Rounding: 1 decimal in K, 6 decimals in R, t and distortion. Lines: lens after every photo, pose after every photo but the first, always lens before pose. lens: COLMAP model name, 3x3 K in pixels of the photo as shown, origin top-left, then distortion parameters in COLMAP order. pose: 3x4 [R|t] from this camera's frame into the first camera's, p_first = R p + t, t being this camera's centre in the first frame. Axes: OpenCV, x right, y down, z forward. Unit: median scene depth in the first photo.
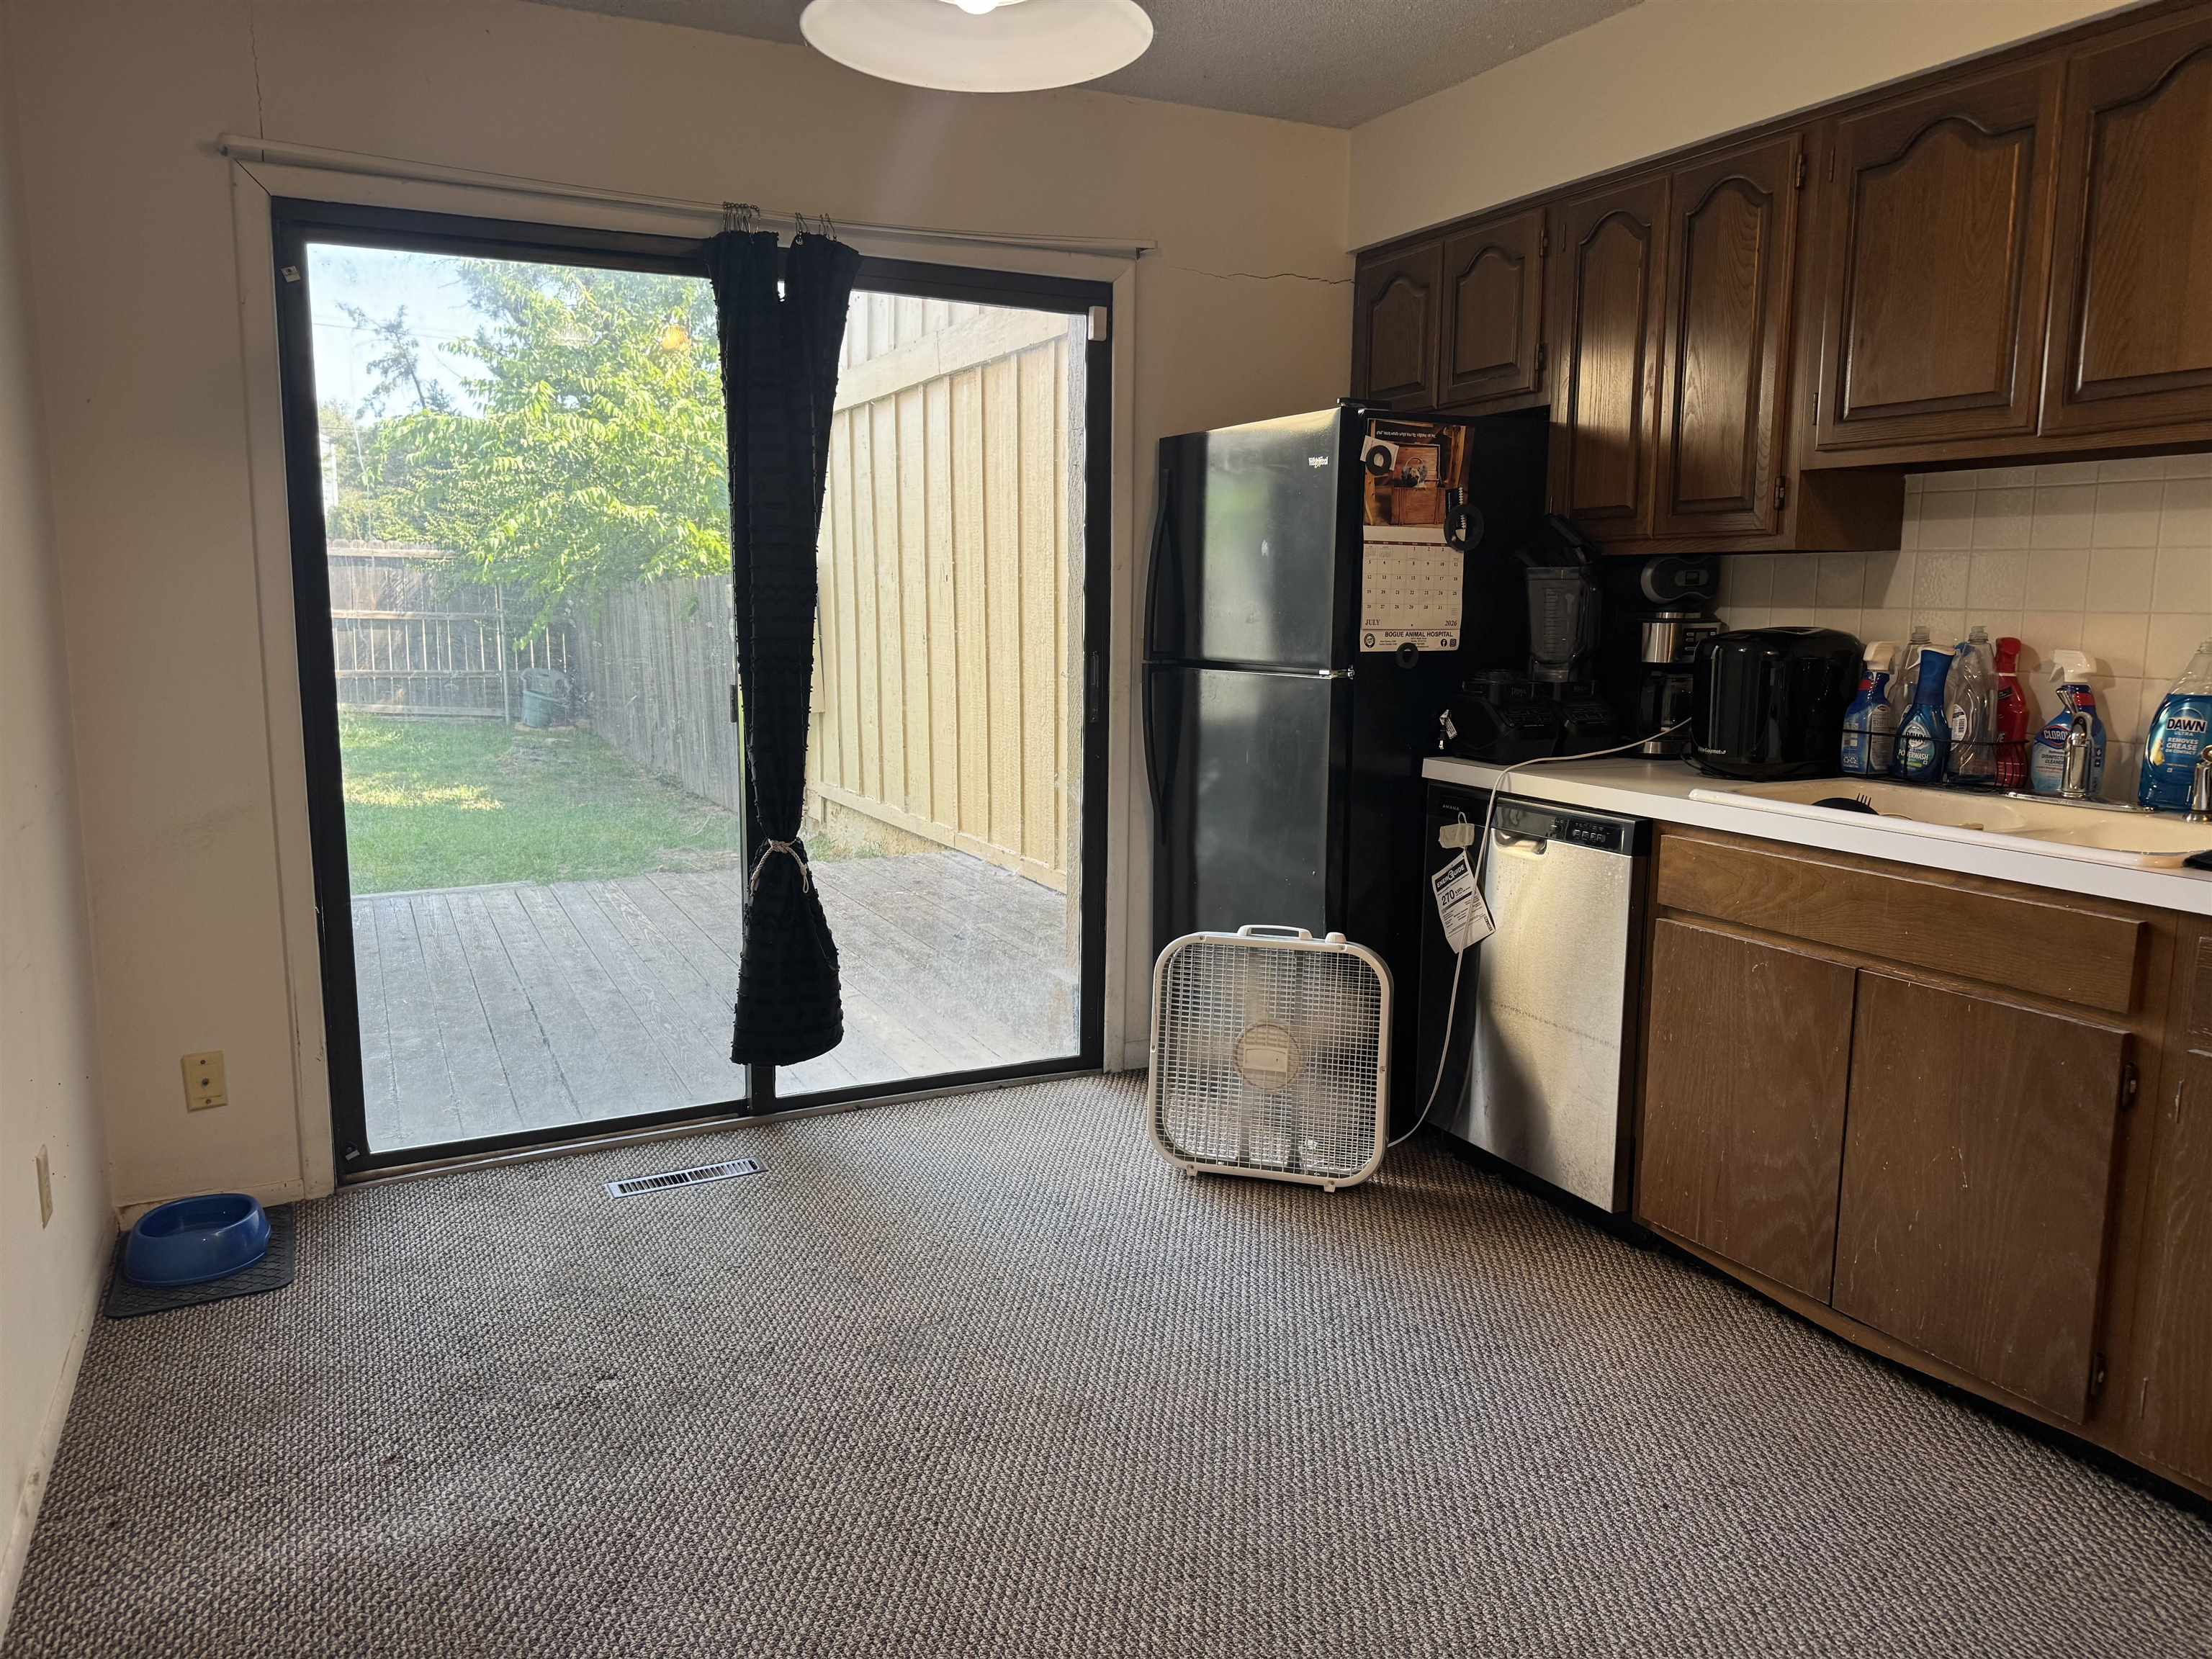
lens RADIAL K [[1570.0, 0, 1099.3], [0, 1570.0, 829.8], [0, 0, 1]] dist [0.032527, -0.031701]
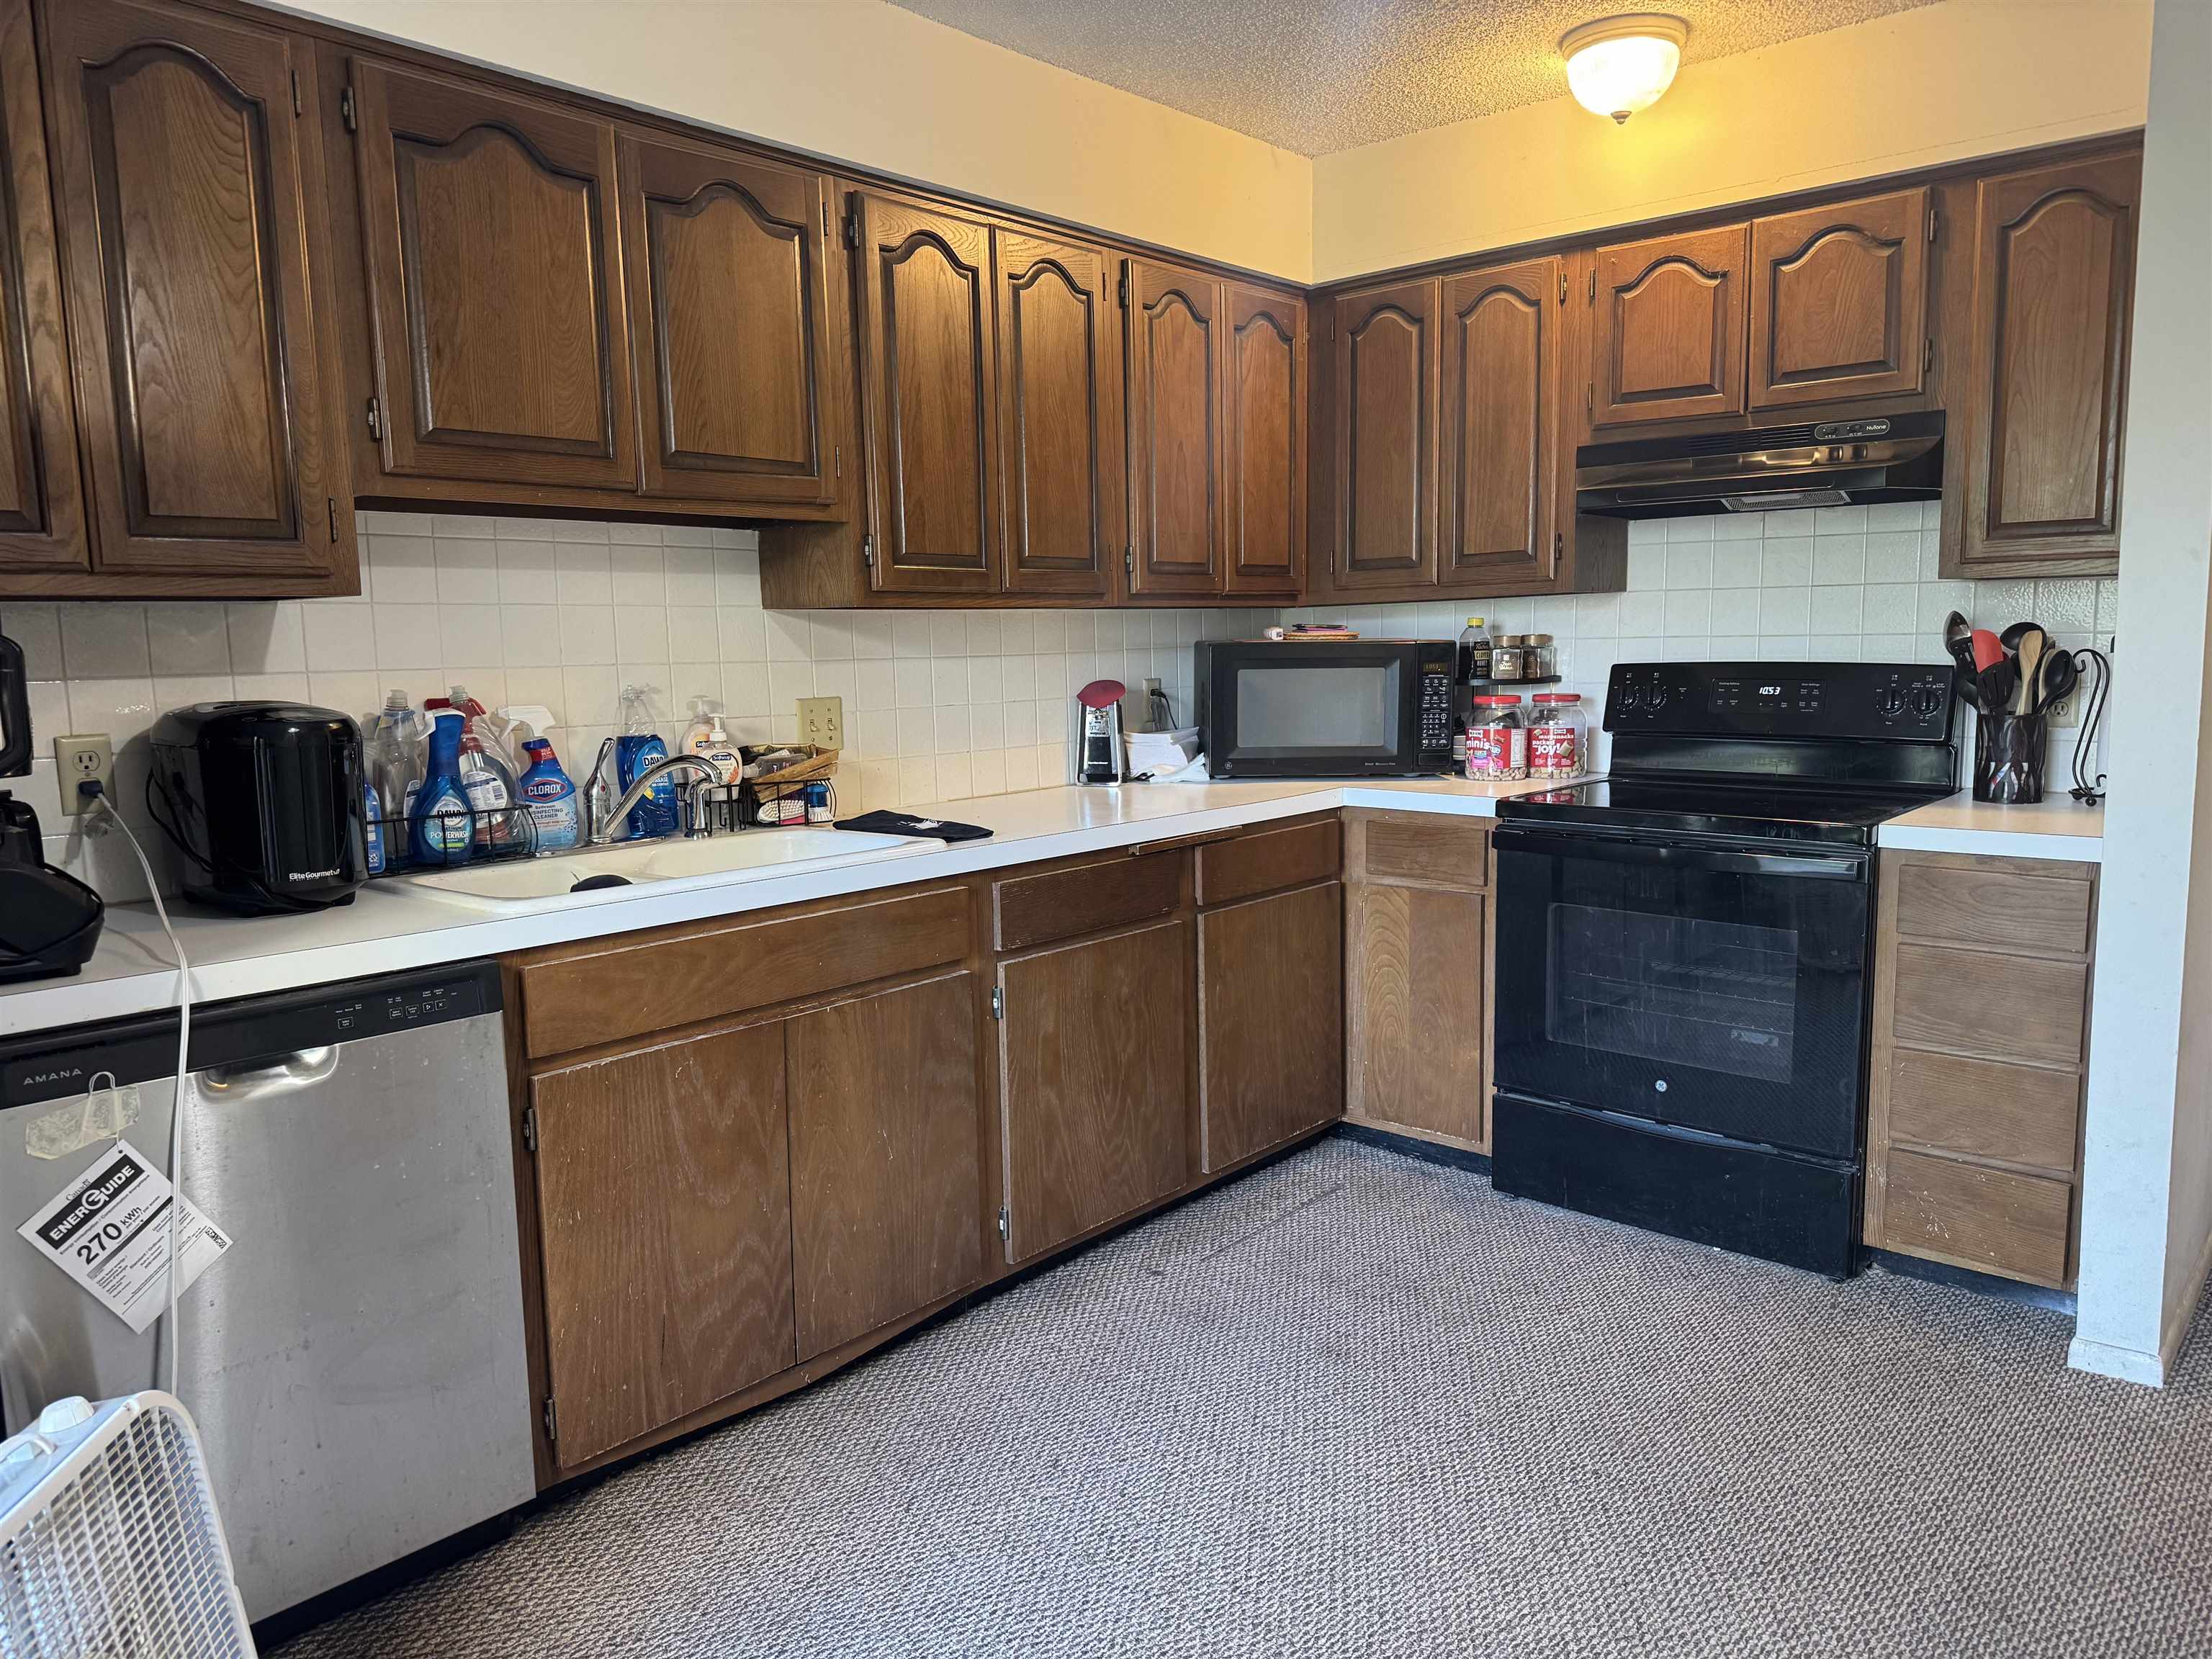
lens RADIAL K [[1556.0, 0, 1102.9], [0, 1556.0, 827.3], [0, 0, 1]] dist [0.158050, -0.227288]
pose [[-0.369852, -0.105312, 0.923103, -0.445138], [0.166584, 0.969938, 0.177399, -0.152947], [-0.914035, 0.219385, -0.341190, 1.004595]]
